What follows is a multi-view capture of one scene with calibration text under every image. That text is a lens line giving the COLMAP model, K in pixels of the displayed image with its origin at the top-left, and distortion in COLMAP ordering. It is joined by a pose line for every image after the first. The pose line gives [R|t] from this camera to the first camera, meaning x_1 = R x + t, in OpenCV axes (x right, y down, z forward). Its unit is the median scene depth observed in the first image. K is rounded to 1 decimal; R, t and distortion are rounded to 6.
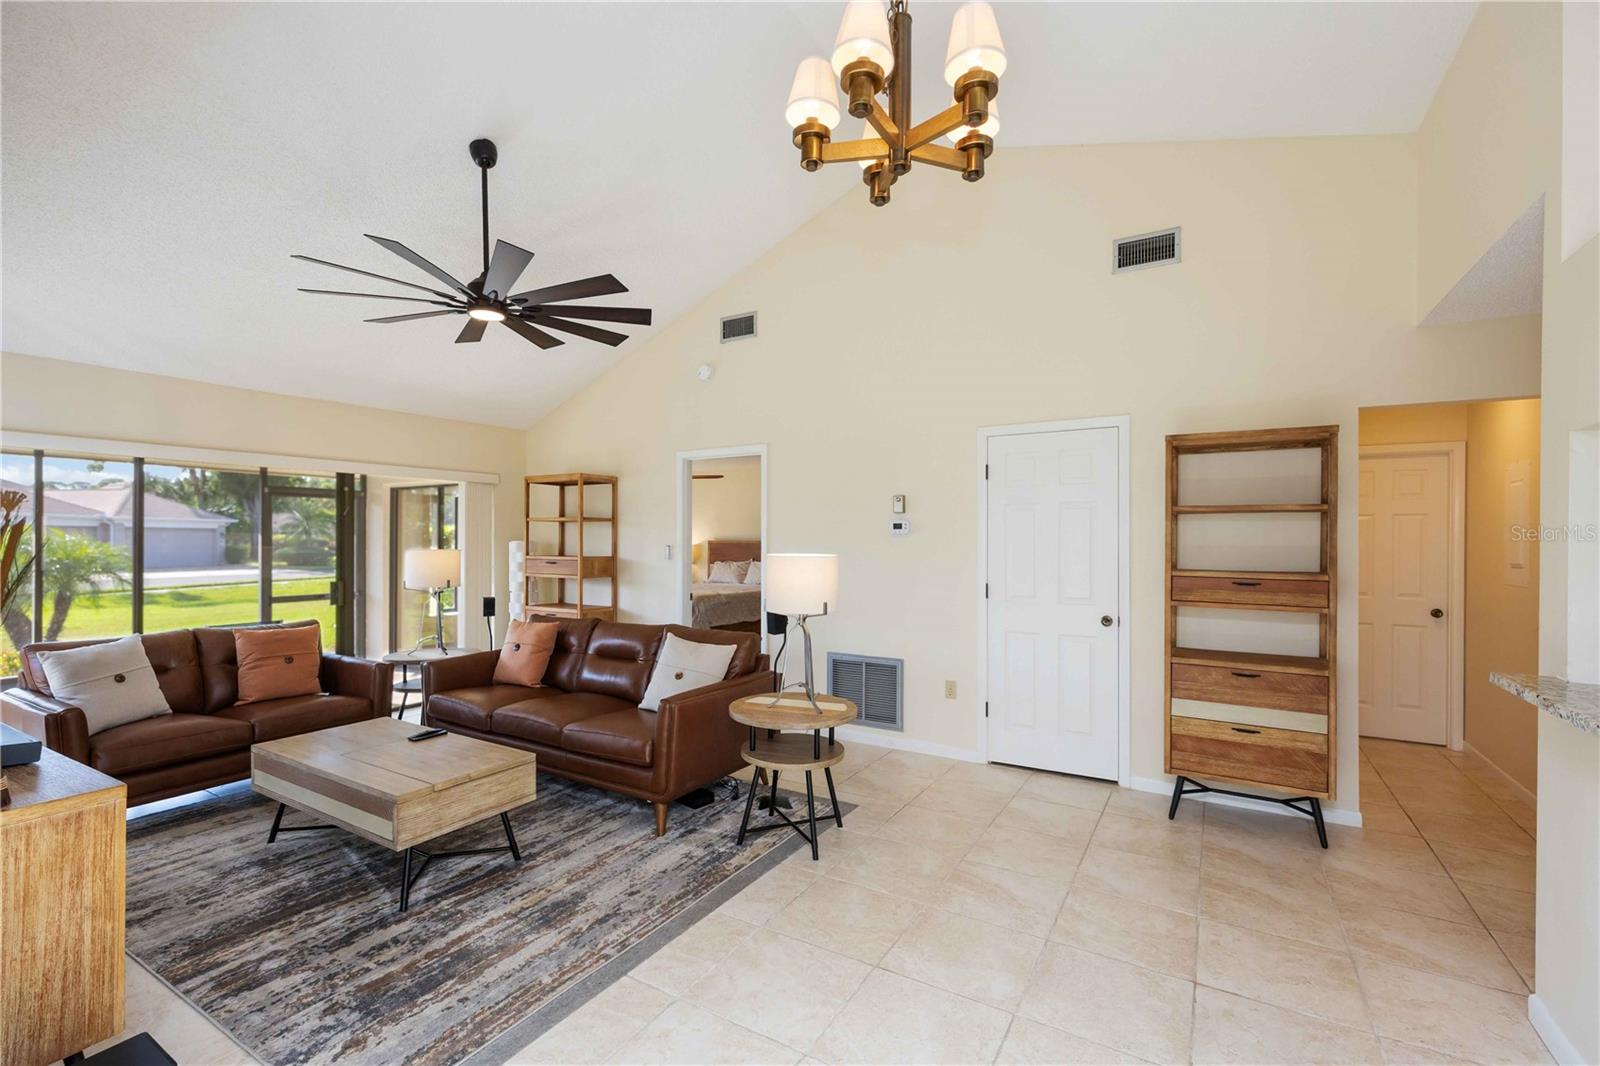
lens RADIAL K [[724.1, 0, 785.5], [0, 724.1, 537.9], [0, 0, 1]] dist [0.001226, 0.000797]
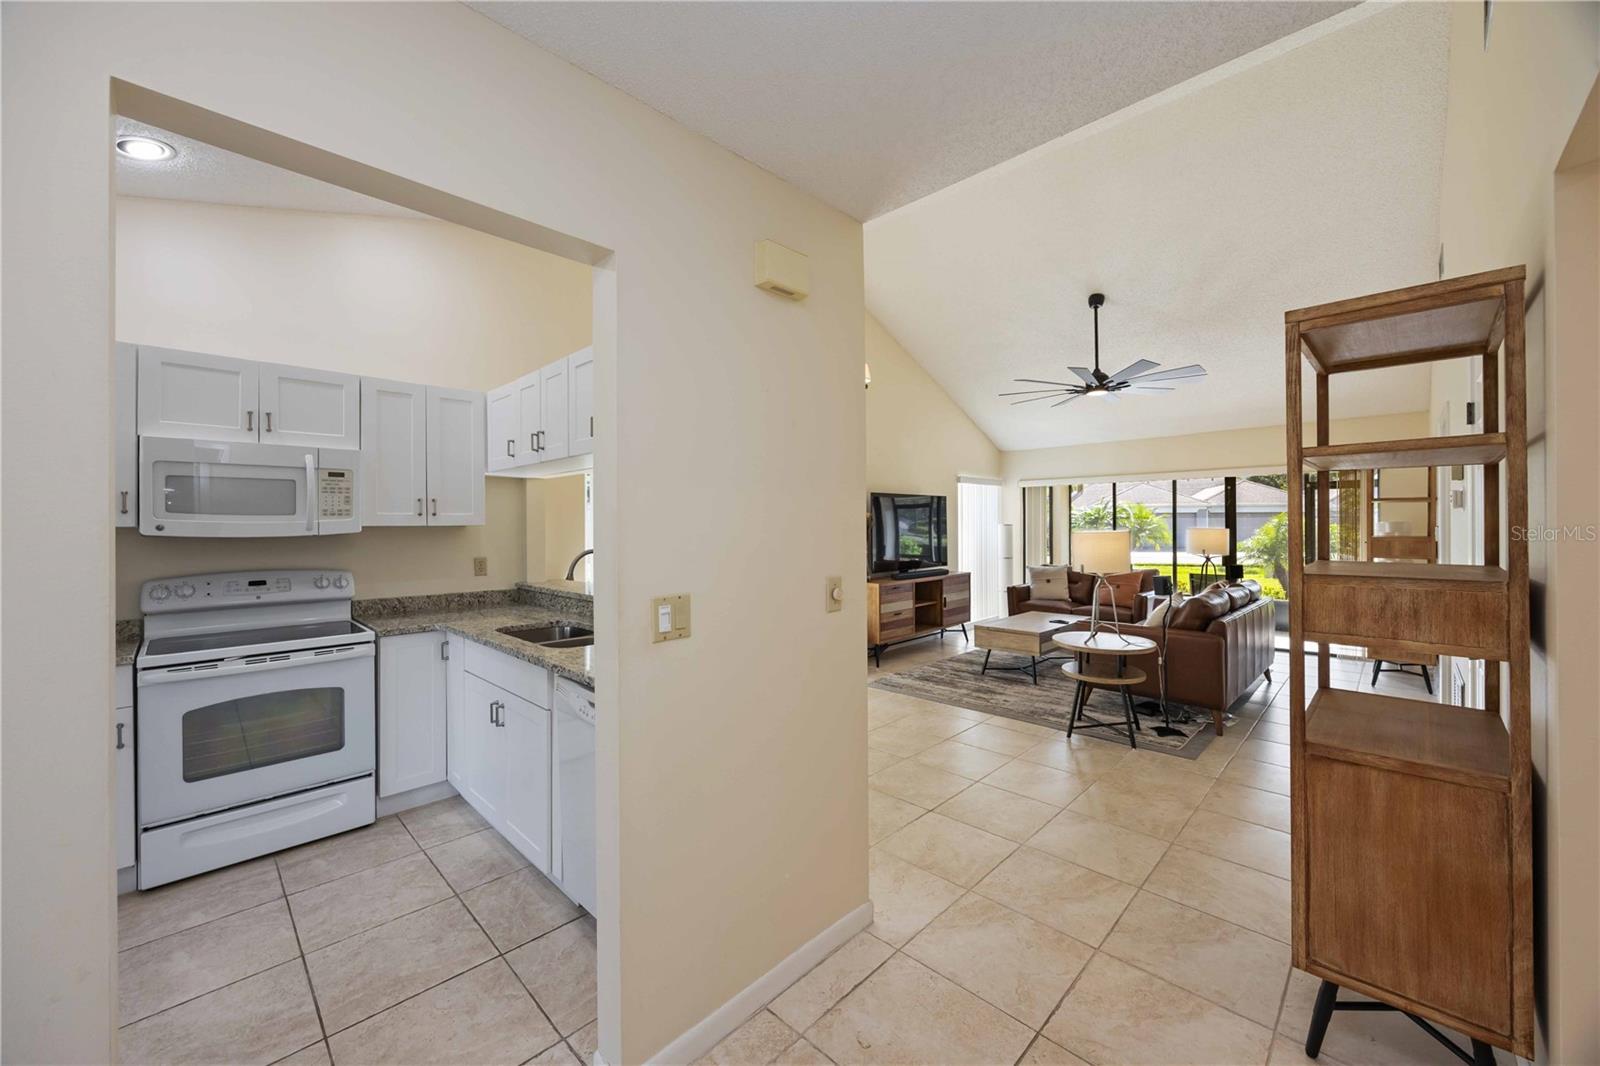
lens RADIAL K [[608.4, 0, 791.2], [0, 608.4, 523.8], [0, 0, 1]] dist [-0.004920, 0.001398]
pose [[-0.253101, -0.004113, -0.967431, 1.256404], [0.006365, 0.999962, -0.005917, 0.011504], [0.967419, -0.007655, -0.253065, 0.699642]]
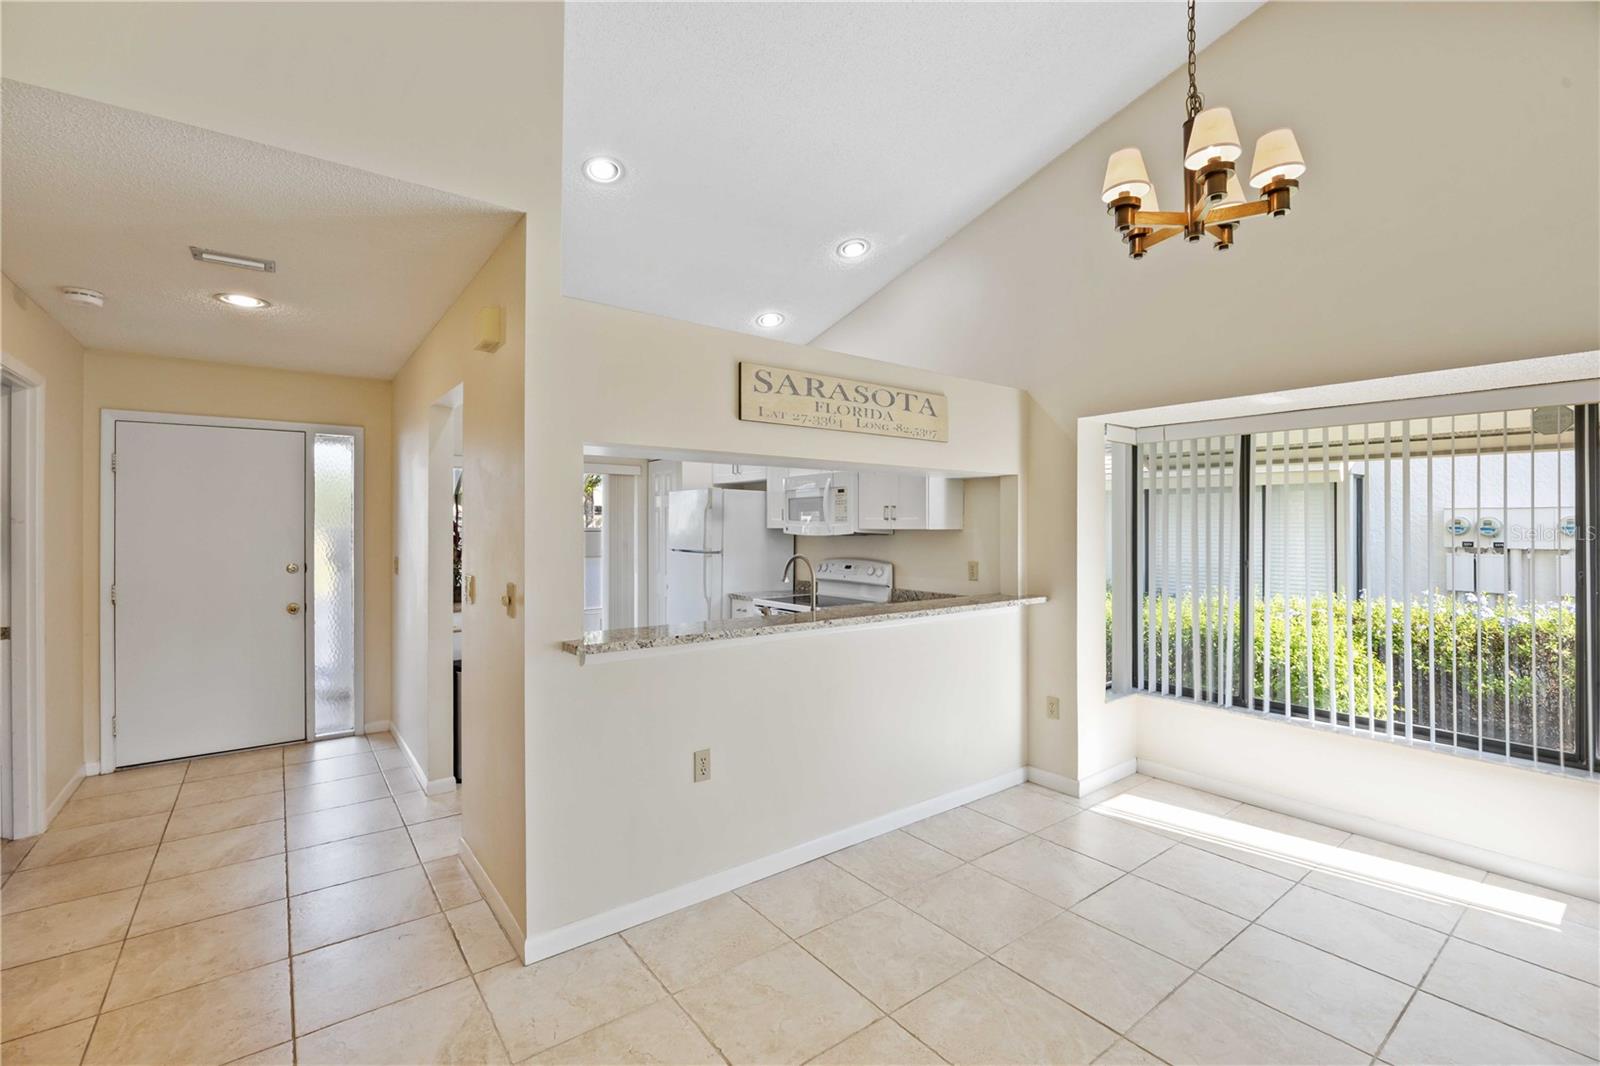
lens RADIAL K [[687.0, 0, 795.7], [0, 687.0, 523.7], [0, 0, 1]] dist [-0.010279, 0.000228]
pose [[-0.925677, -0.001460, 0.378311, 0.164798], [-0.003257, 0.999986, -0.004109, 0.001430], [-0.378300, -0.005035, -0.925669, 1.118594]]
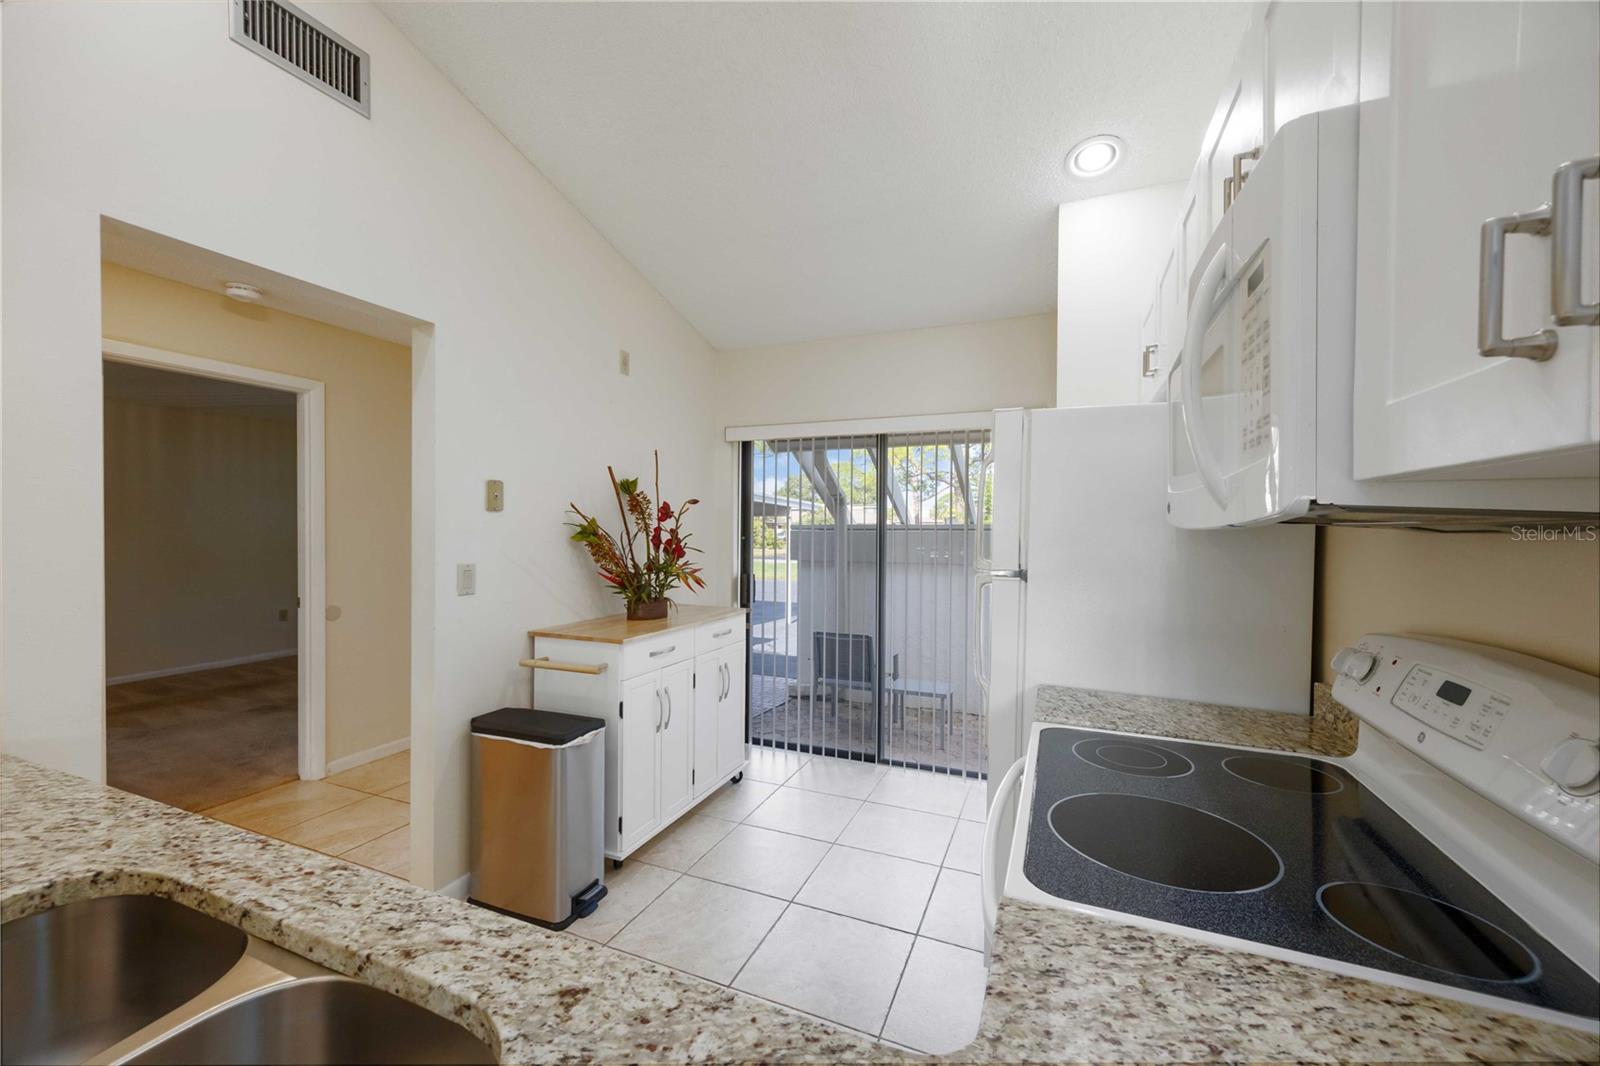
lens RADIAL K [[615.6, 0, 807.9], [0, 615.6, 522.6], [0, 0, 1]] dist [-0.003507, -0.000071]
pose [[-0.148920, 0.000261, 0.988849, 0.395035], [-0.007166, 0.999973, -0.001344, 0.017717], [-0.988823, -0.007287, -0.148915, 0.046593]]
